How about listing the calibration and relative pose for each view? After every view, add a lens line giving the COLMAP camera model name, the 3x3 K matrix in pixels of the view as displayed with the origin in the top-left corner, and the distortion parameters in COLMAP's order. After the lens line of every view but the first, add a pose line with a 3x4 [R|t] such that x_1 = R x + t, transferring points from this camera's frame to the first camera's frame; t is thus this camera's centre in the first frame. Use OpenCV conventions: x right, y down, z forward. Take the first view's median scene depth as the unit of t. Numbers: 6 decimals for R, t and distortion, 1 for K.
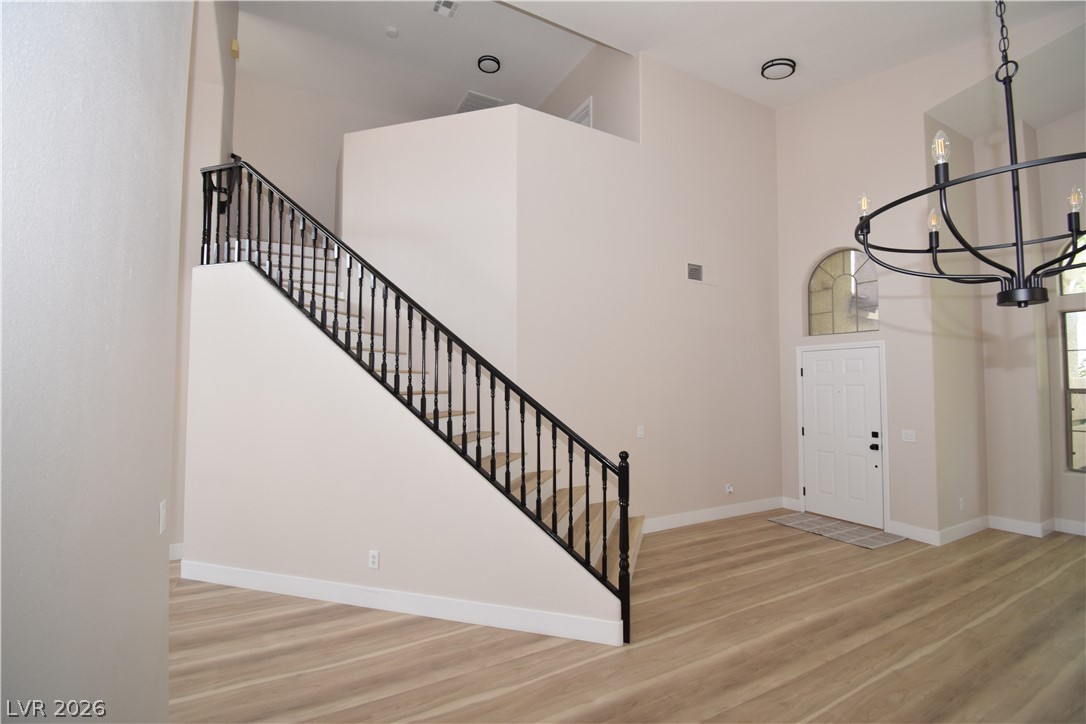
lens RADIAL K [[478.2, 0, 547.7], [0, 478.2, 359.3], [0, 0, 1]] dist [0.006437, -0.016133]
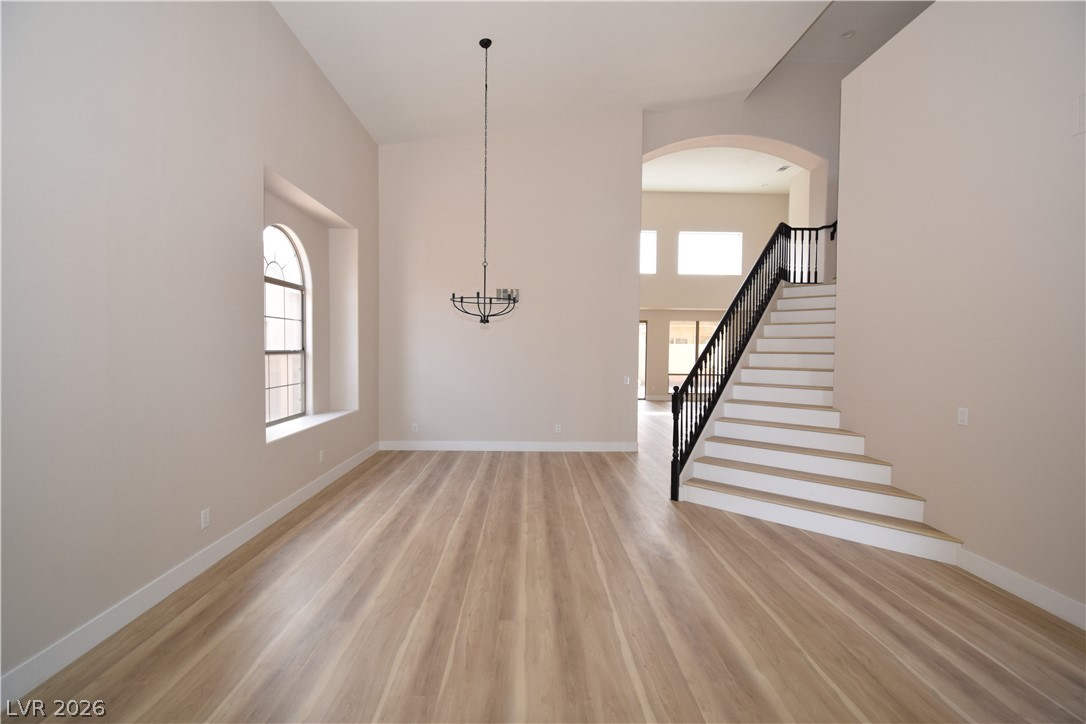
lens RADIAL K [[478.2, 0, 545.3], [0, 478.2, 357.4], [0, 0, 1]] dist [0.006437, -0.016133]
pose [[-0.455938, 0.009280, -0.889963, 1.566471], [0.034407, 0.999382, -0.007207, 0.081003], [0.889346, -0.033907, -0.455975, 1.177025]]
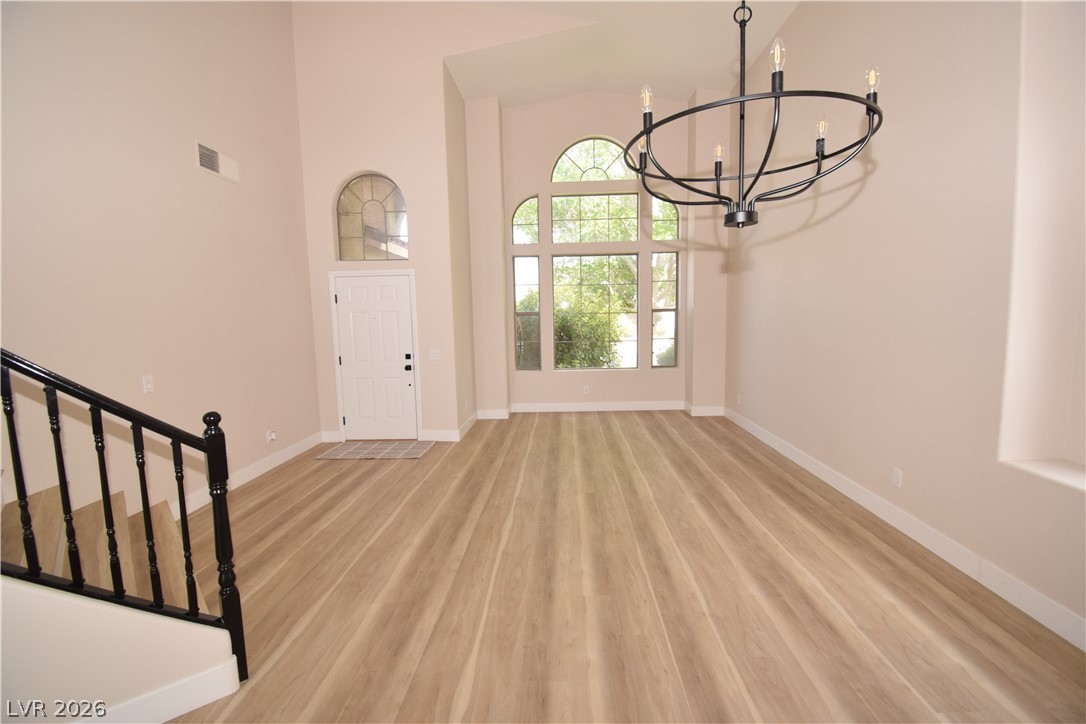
lens RADIAL K [[478.2, 0, 545.3], [0, 478.2, 362.6], [0, 0, 1]] dist [0.006437, -0.016133]
pose [[0.519844, -0.103347, 0.847987, -0.122901], [-0.021609, 0.990747, 0.133992, 0.028388], [-0.853988, -0.087979, 0.512800, 0.265486]]
